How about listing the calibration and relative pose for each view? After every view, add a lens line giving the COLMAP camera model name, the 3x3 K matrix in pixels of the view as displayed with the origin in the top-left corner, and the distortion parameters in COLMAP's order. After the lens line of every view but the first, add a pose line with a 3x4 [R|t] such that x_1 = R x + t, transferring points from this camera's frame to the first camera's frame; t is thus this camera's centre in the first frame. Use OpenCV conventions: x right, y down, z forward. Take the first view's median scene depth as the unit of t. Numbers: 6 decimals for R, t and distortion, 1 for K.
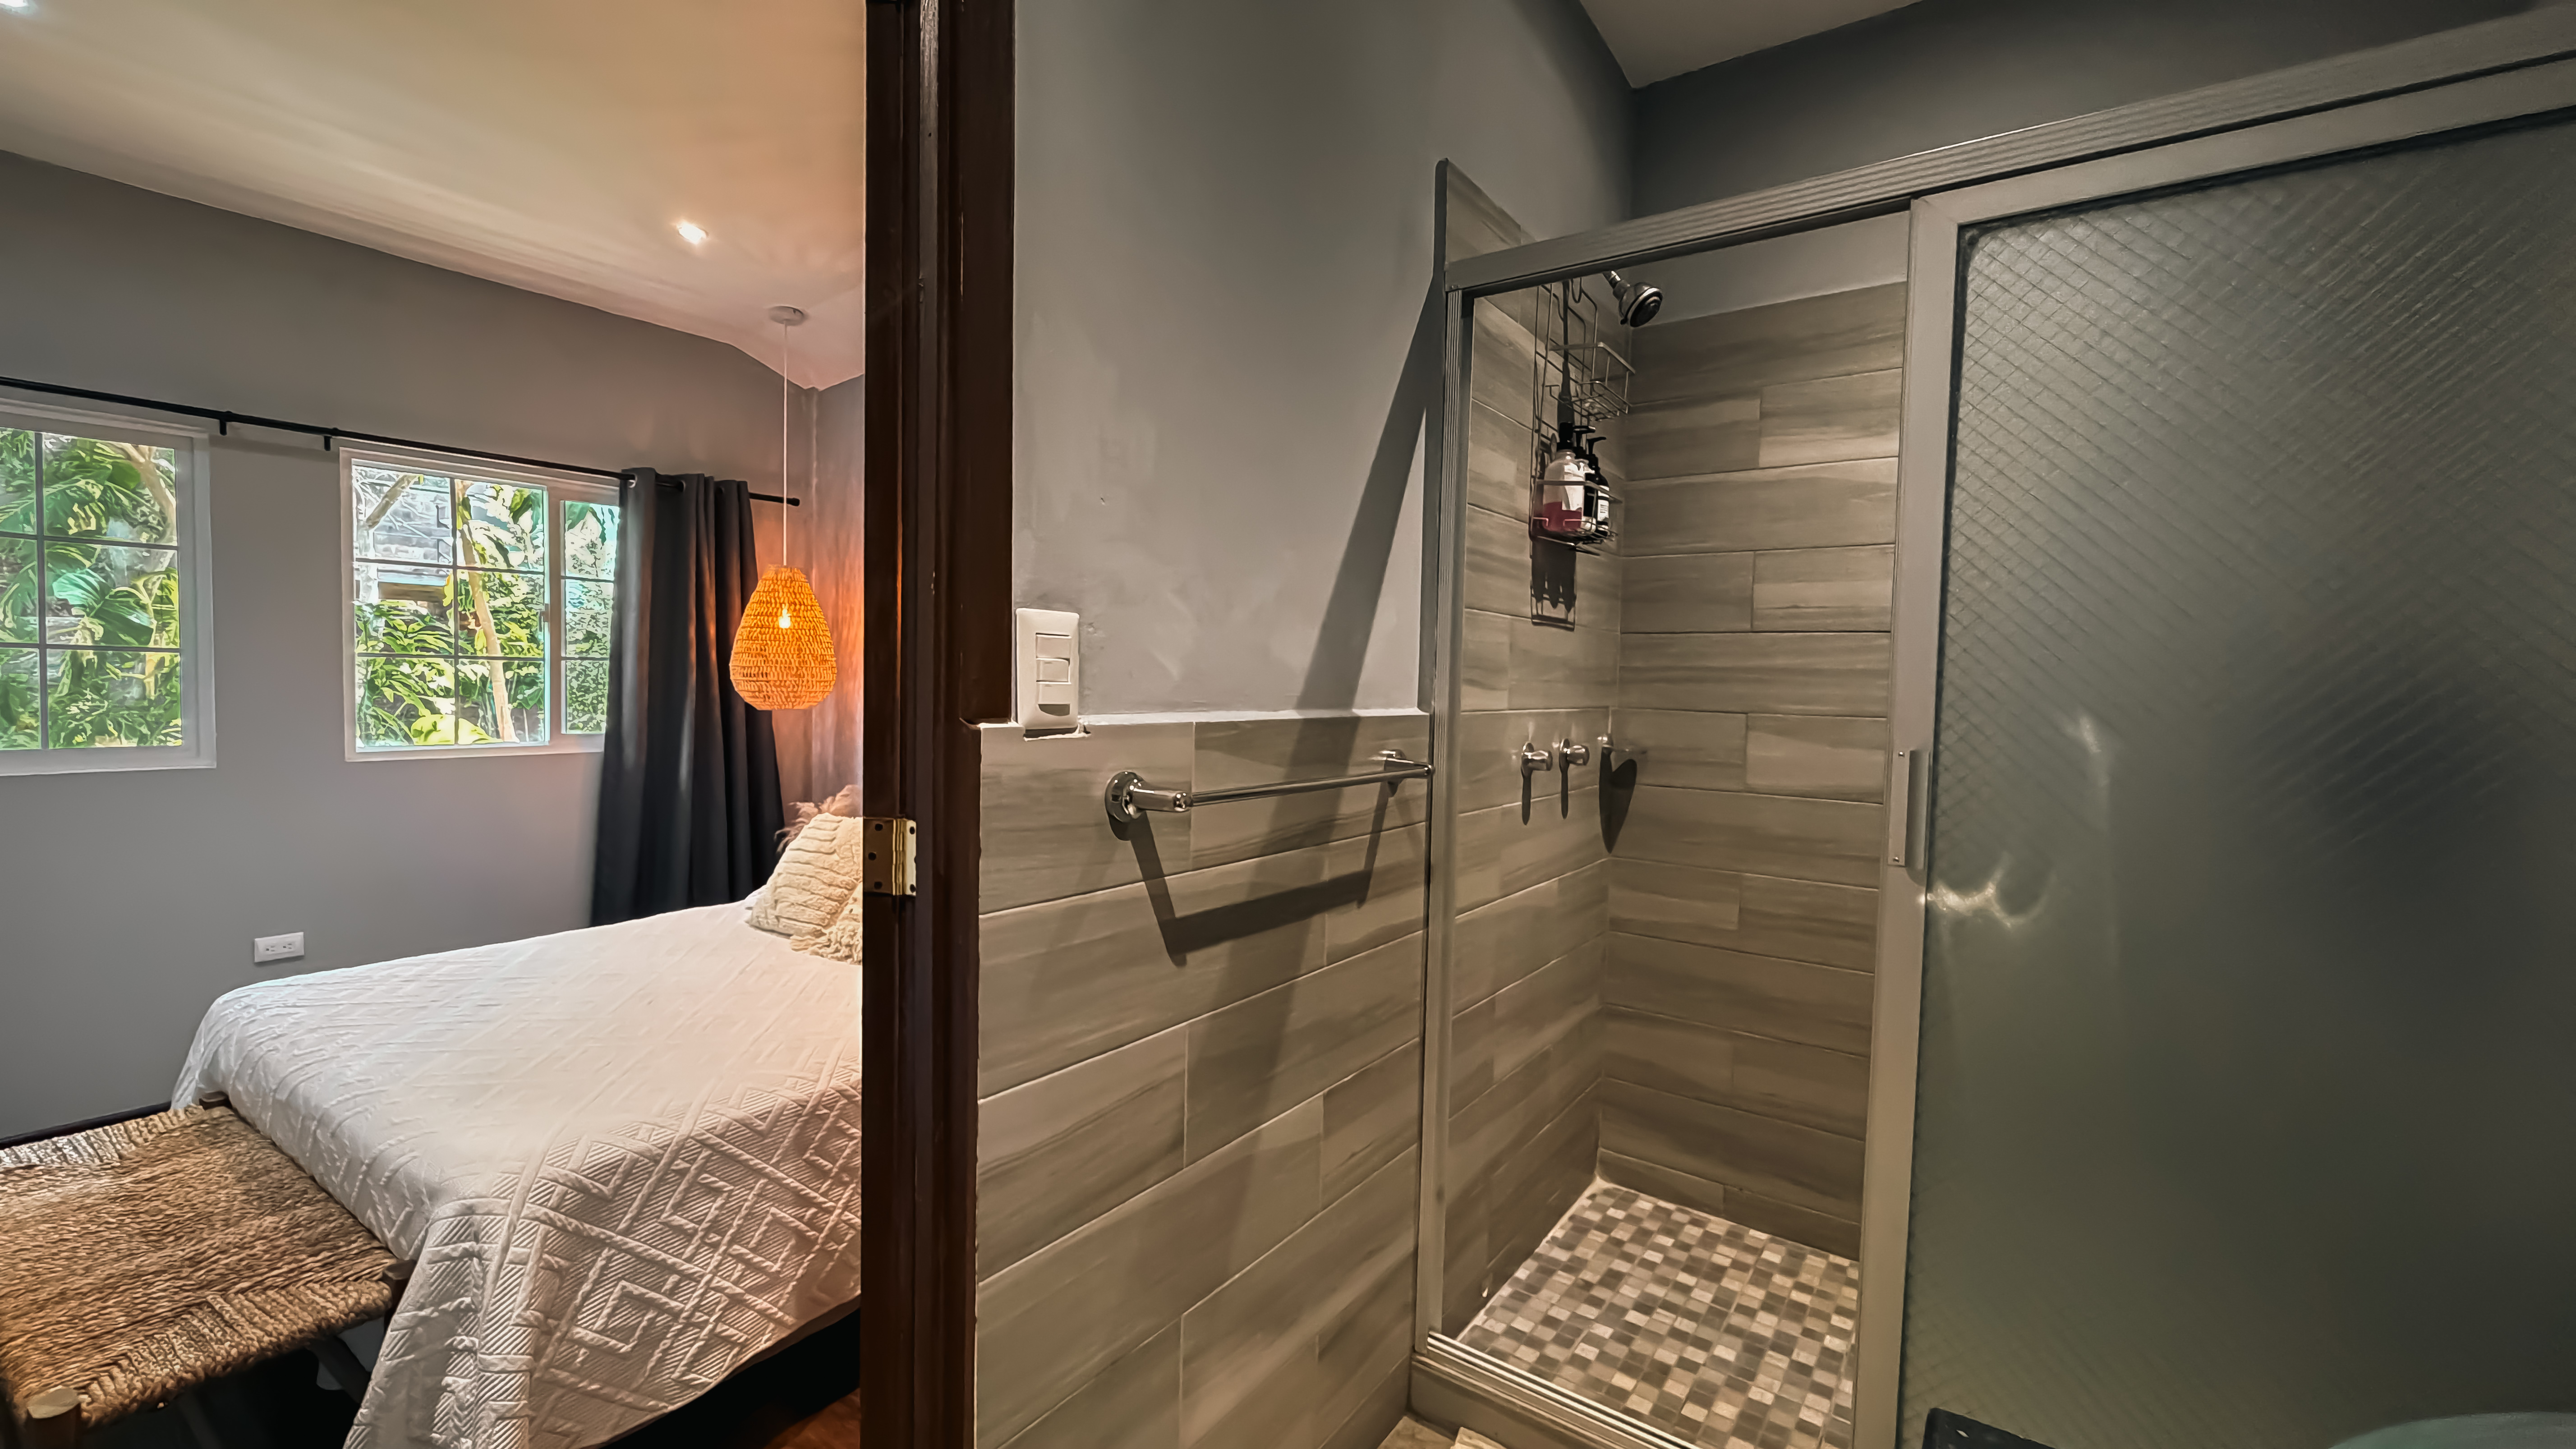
lens RADIAL K [[1048.8, 0, 1277.6], [0, 1048.8, 721.2], [0, 0, 1]] dist [0.002182, -0.000029]
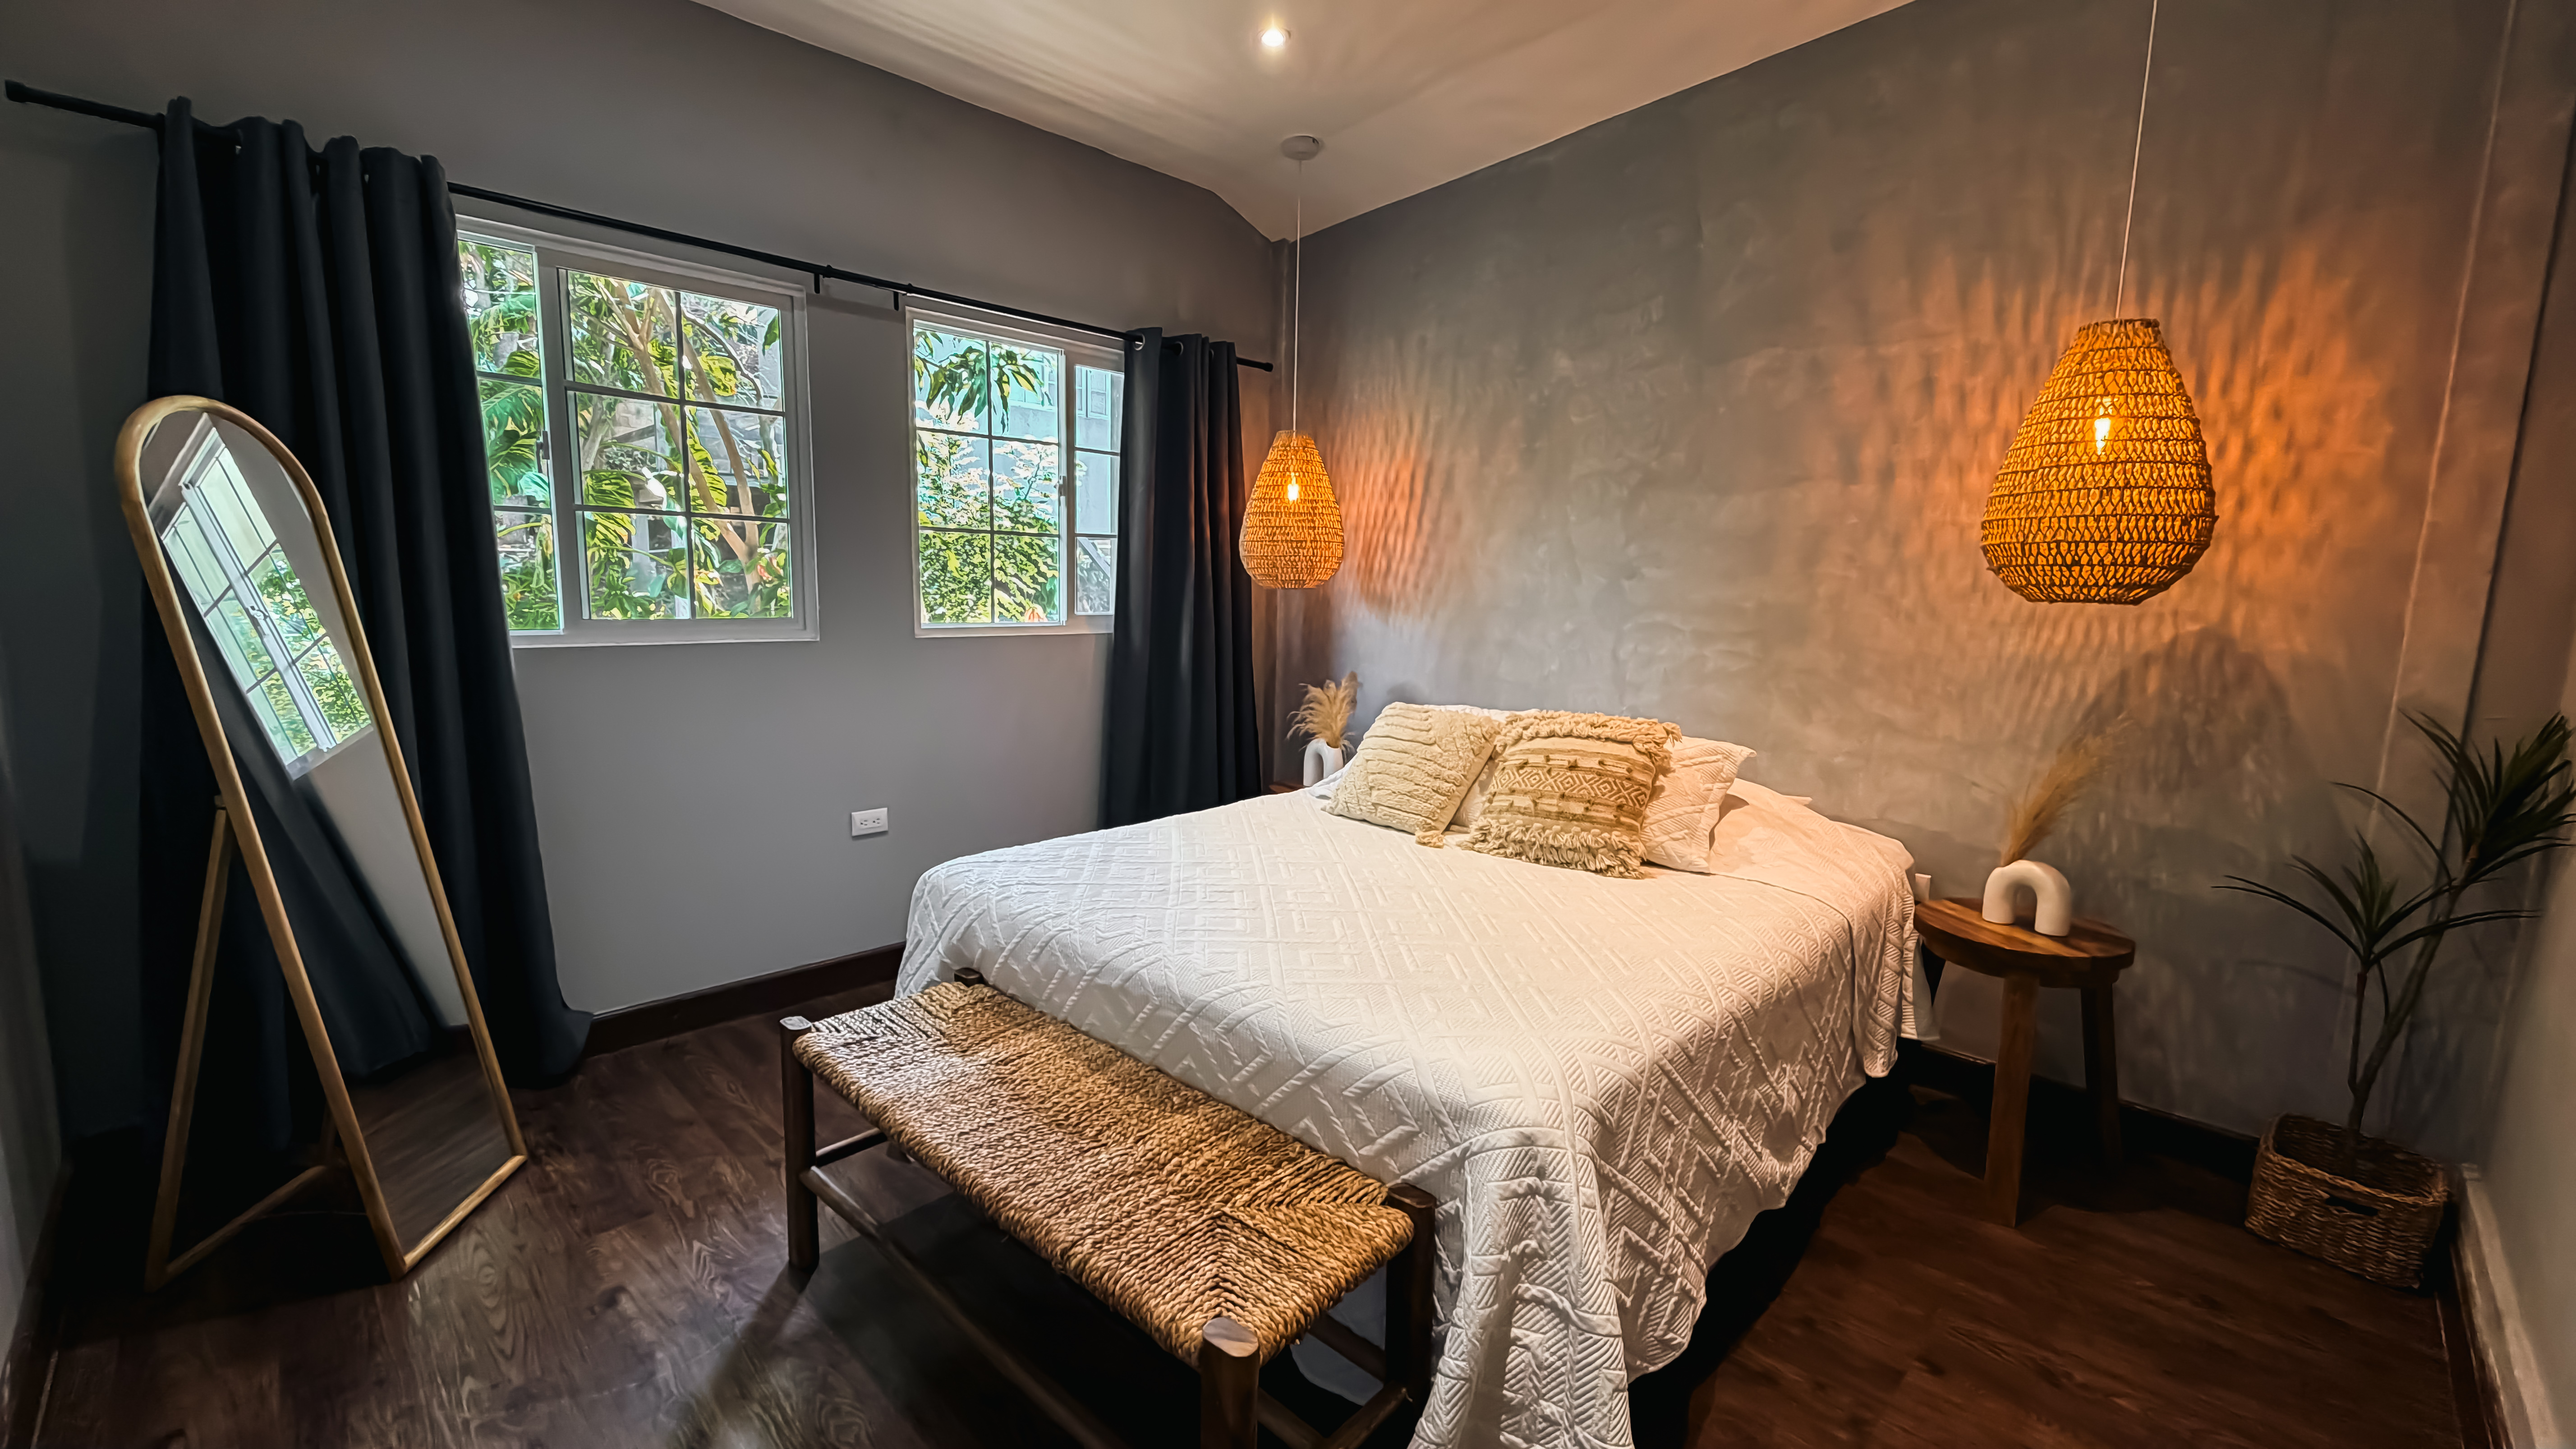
lens RADIAL K [[1044.9, 0, 1288.0], [0, 1044.9, 724.5], [0, 0, 1]] dist [0.000138, -0.000024]
pose [[0.987841, 0.018905, -0.154315, -0.572709], [-0.004842, 0.995839, 0.091003, 0.042269], [0.155393, -0.089149, 0.983822, 0.125477]]
